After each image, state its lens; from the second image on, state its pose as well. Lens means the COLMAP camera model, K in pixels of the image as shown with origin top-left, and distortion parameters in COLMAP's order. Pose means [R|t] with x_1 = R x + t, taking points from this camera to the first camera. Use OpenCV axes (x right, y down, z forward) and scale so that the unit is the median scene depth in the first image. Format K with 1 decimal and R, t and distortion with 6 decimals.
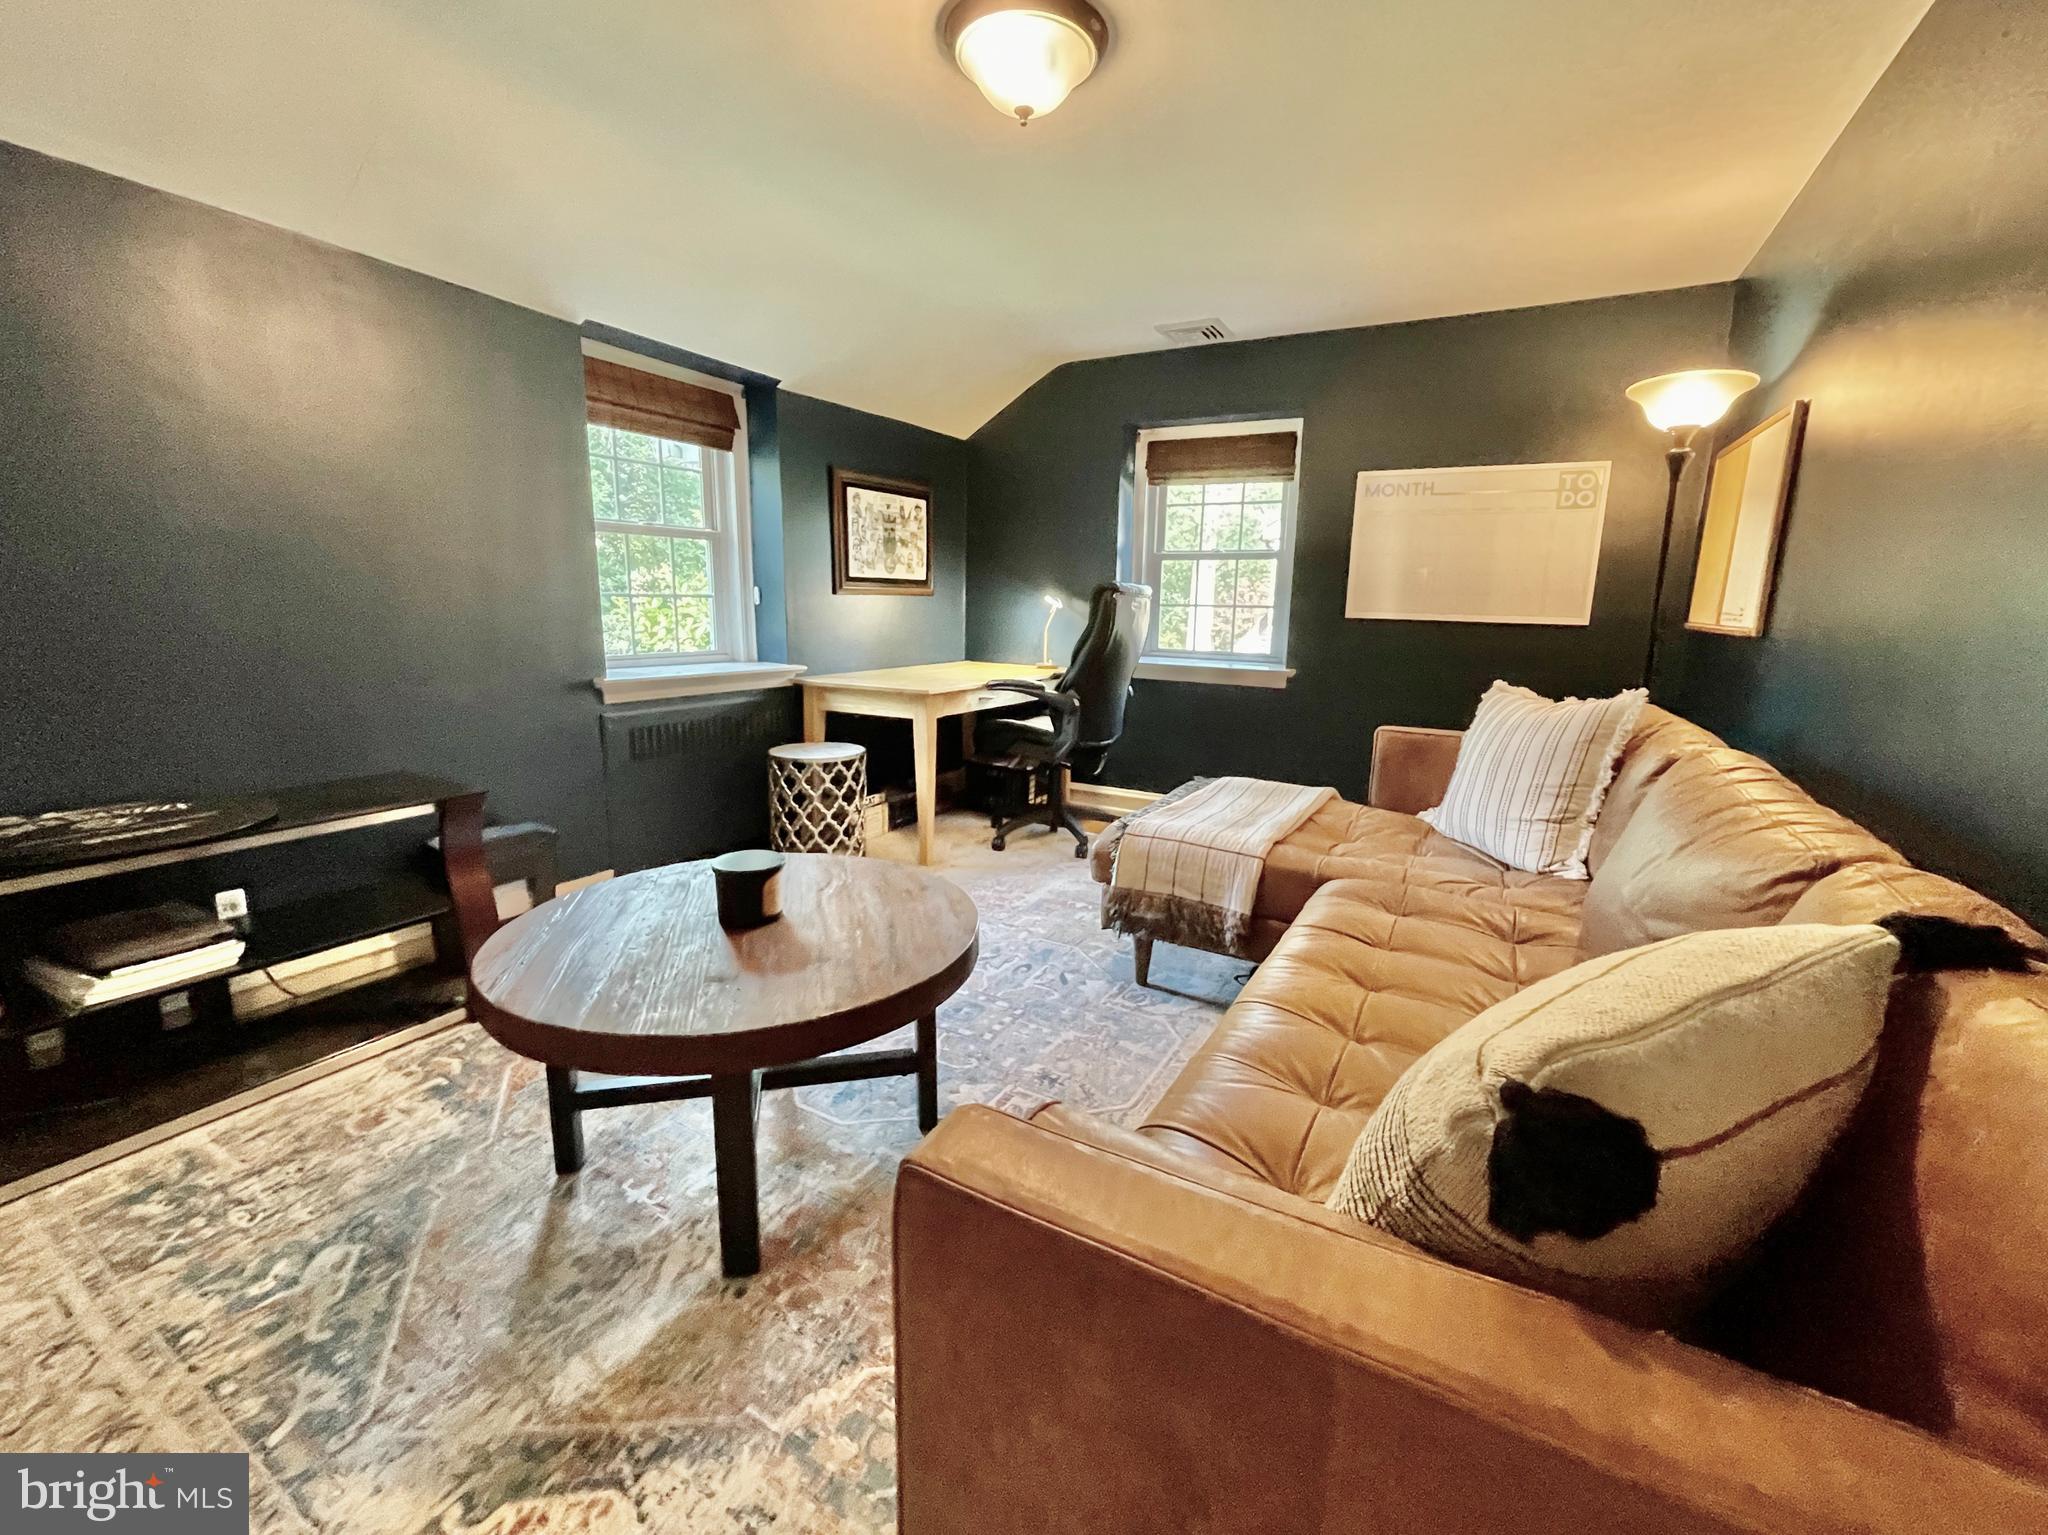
lens RADIAL K [[860.4, 0, 1027.2], [0, 860.4, 755.2], [0, 0, 1]] dist [-0.002704, -0.001192]
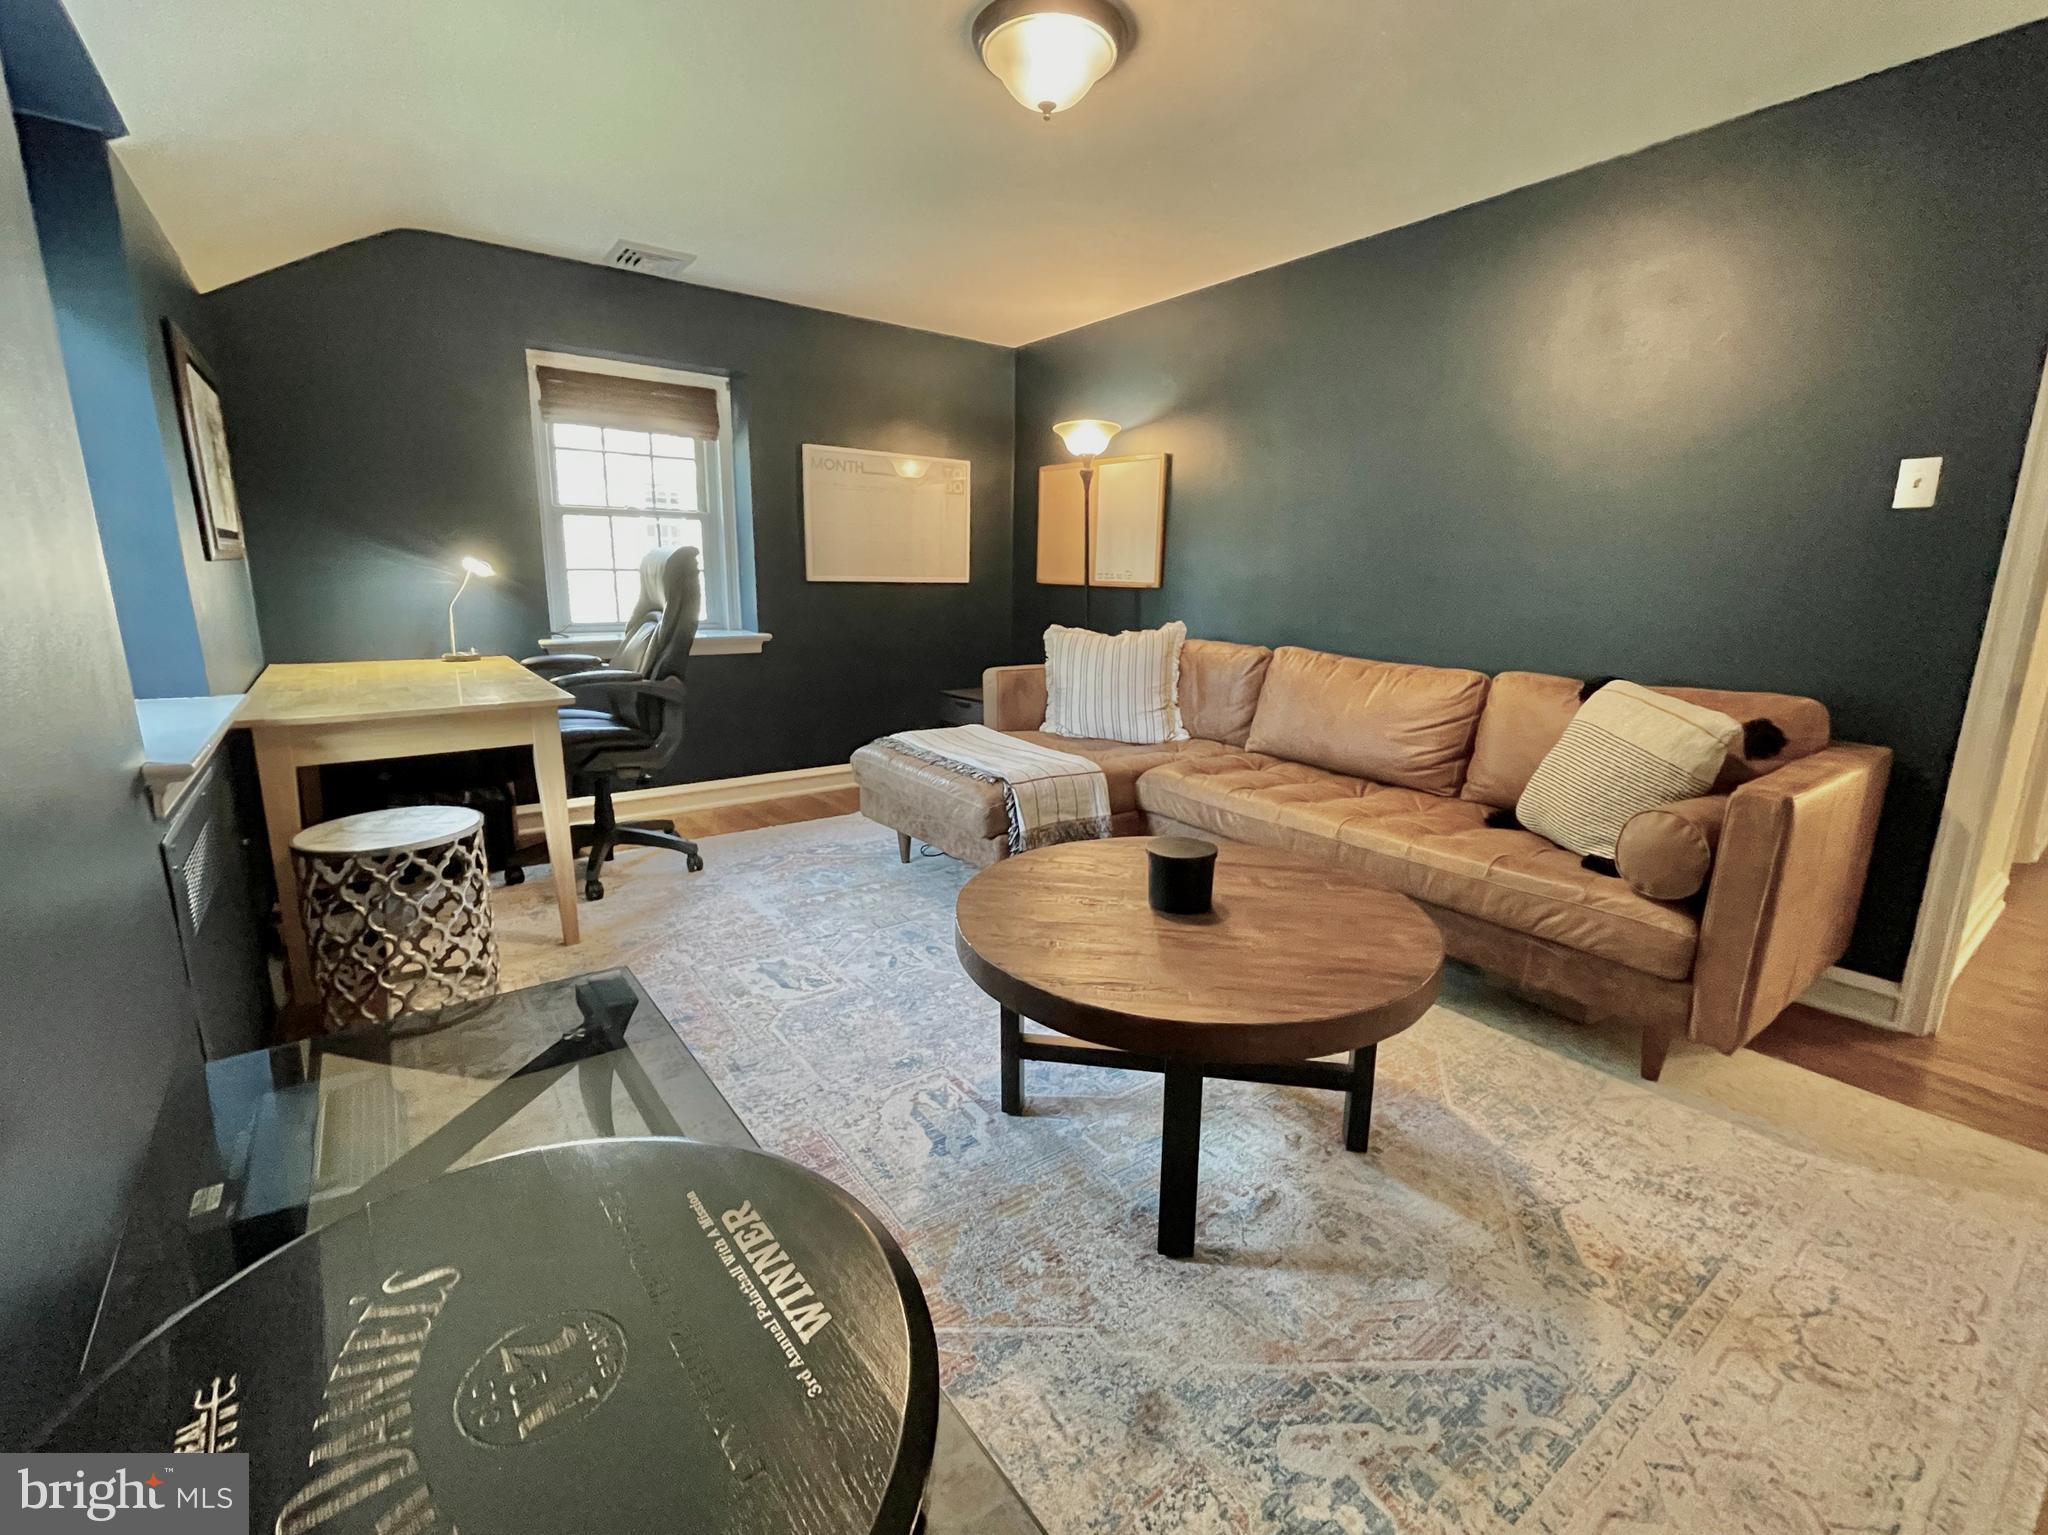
lens RADIAL K [[892.0, 0, 1025.8], [0, 892.0, 752.8], [0, 0, 1]] dist [-0.000707, 0.000285]
pose [[0.396376, -0.196693, 0.896771, -0.833363], [0.157651, 0.976854, 0.144576, -0.102644], [-0.904452, 0.084070, 0.418210, 0.462621]]
